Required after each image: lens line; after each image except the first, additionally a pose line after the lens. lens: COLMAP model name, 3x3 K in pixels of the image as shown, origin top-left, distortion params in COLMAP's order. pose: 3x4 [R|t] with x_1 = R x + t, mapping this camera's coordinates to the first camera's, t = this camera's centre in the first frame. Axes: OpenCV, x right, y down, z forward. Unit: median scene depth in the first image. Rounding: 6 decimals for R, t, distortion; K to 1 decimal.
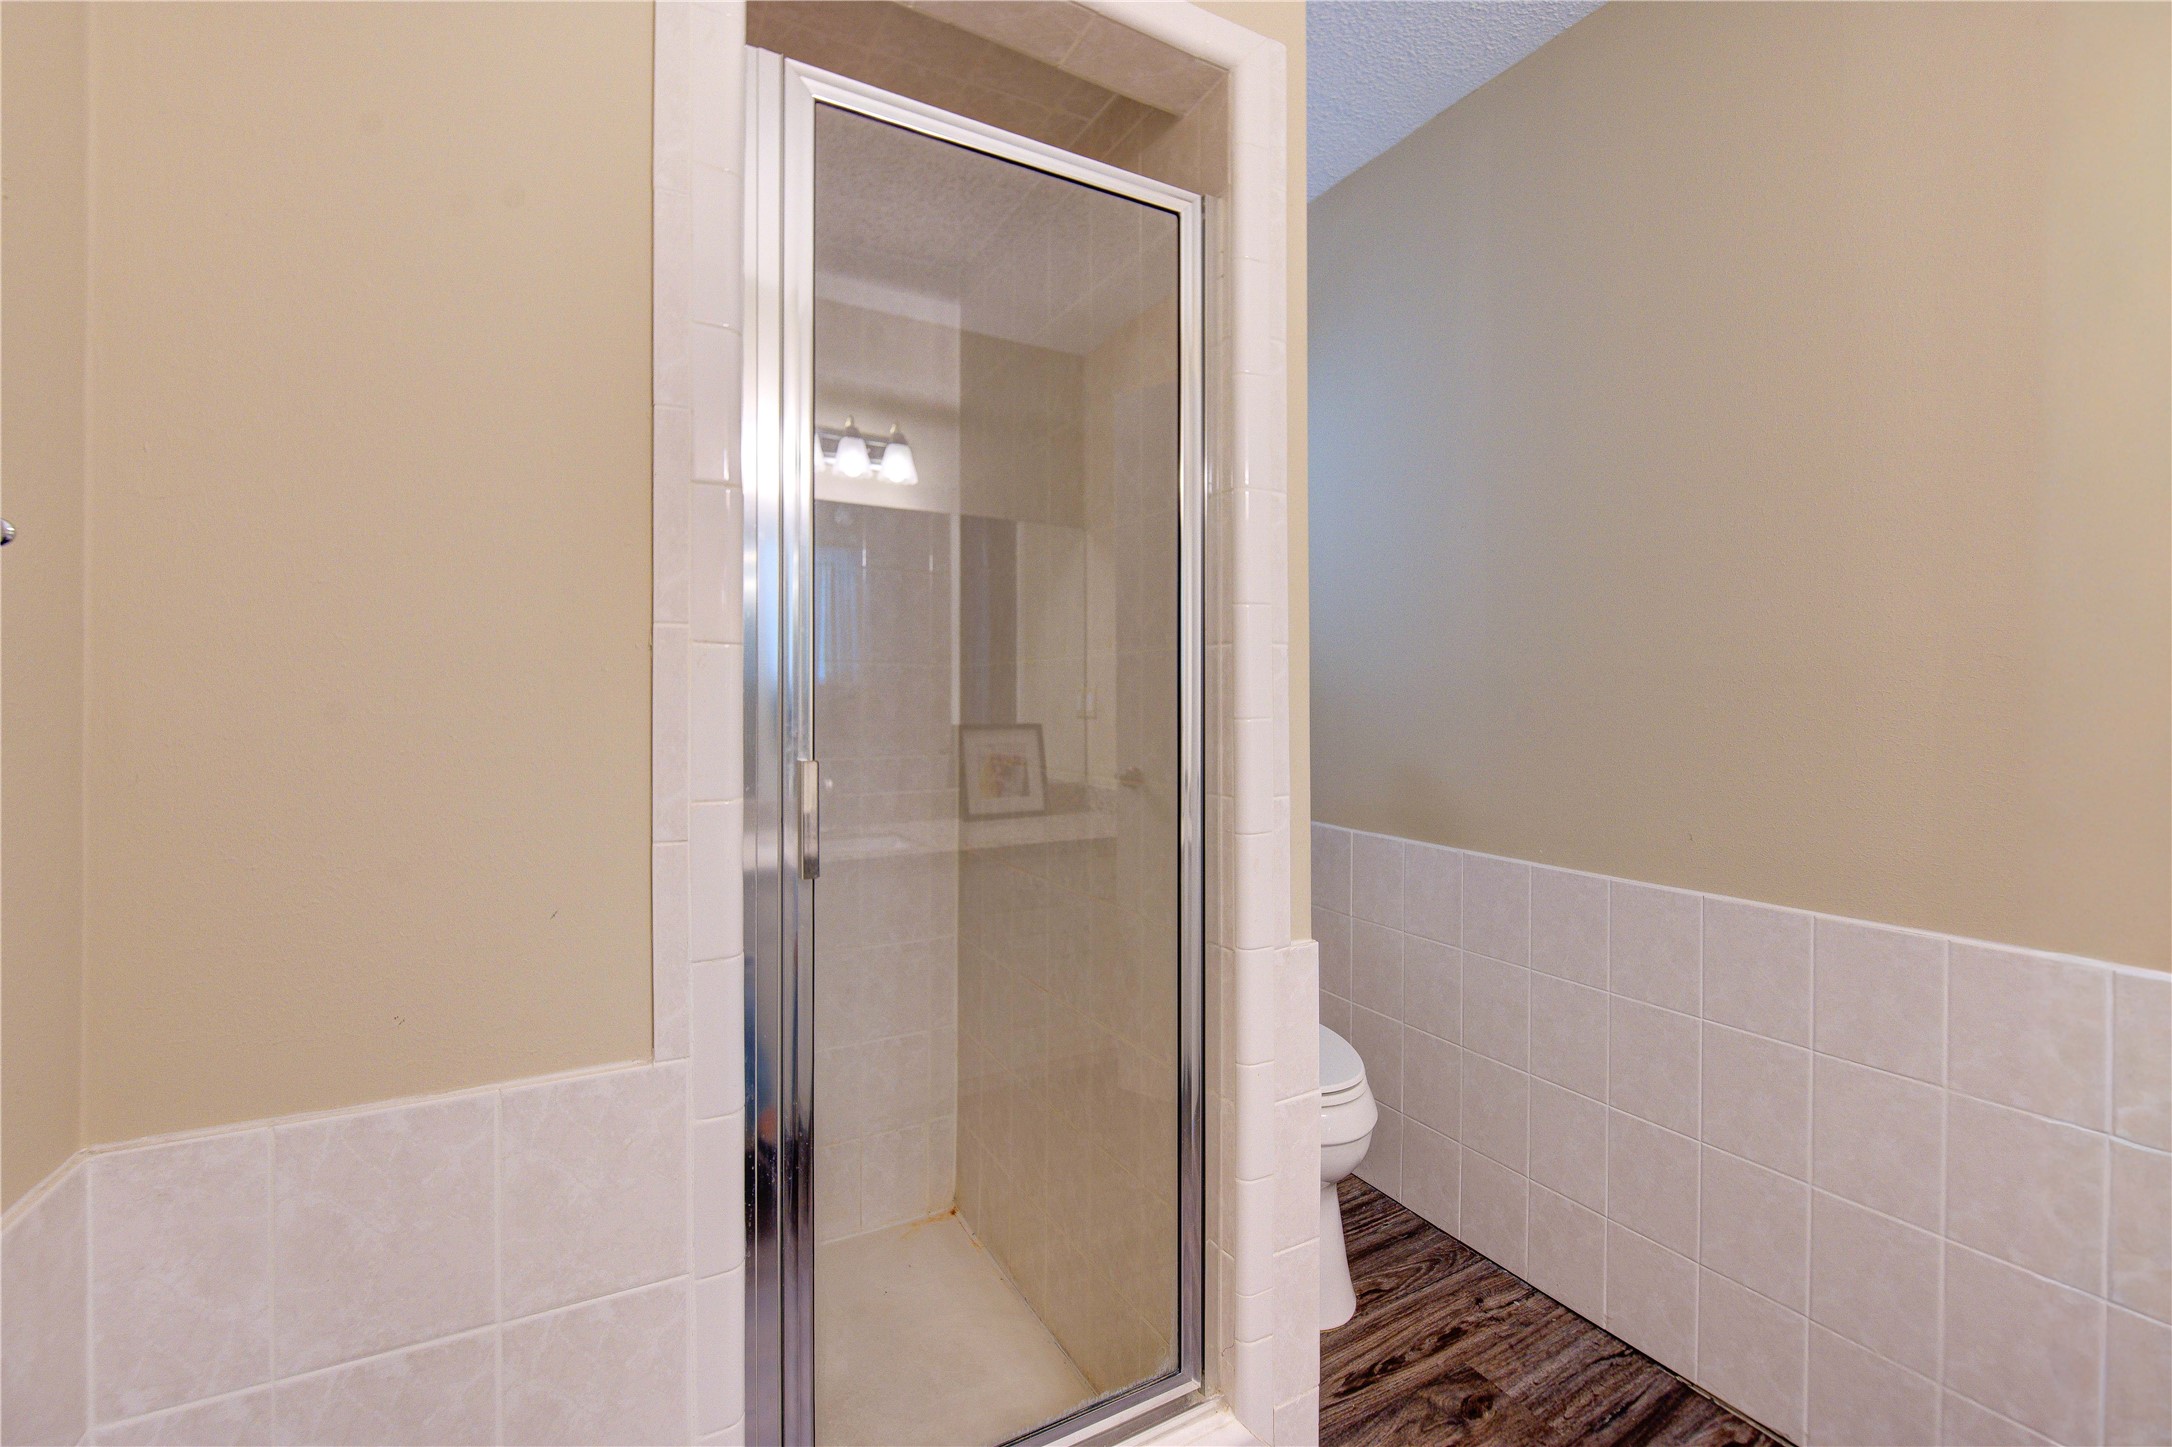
lens RADIAL K [[897.4, 0, 1045.5], [0, 897.4, 700.8], [0, 0, 1]] dist [-0.005216, -0.001212]
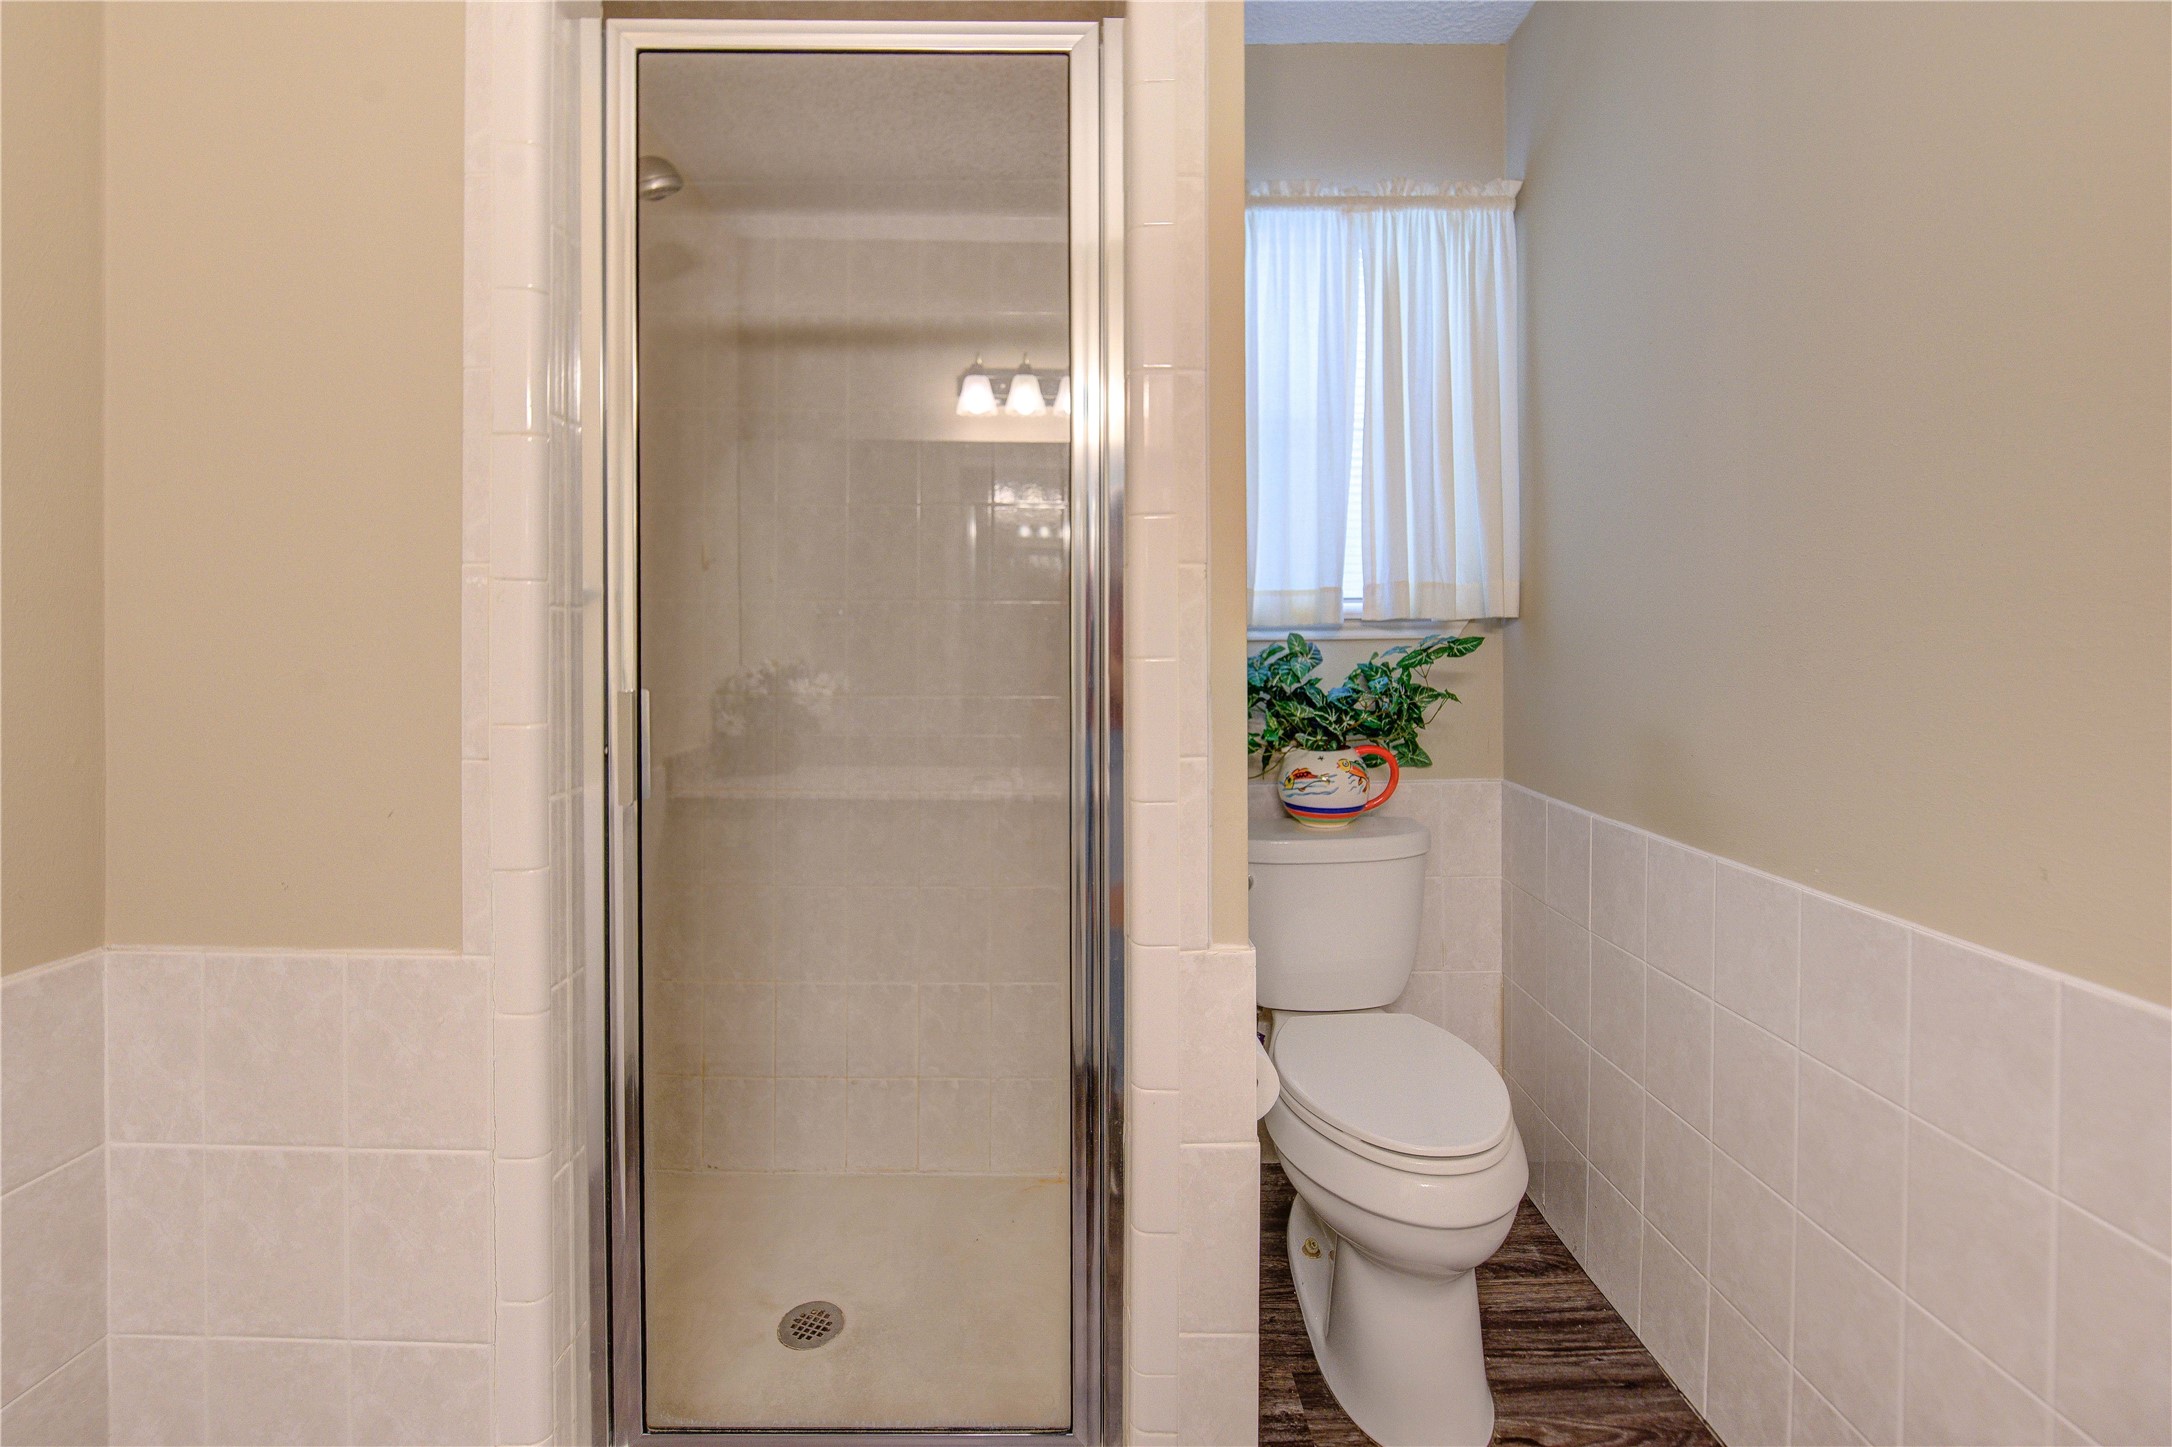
lens RADIAL K [[897.4, 0, 1070.6], [0, 897.4, 647.8], [0, 0, 1]] dist [-0.005216, -0.001212]
pose [[0.884983, 0.005410, -0.465593, 0.668573], [-0.003190, 0.999979, 0.005555, 0.008716], [0.465613, -0.003431, 0.884982, 0.320202]]
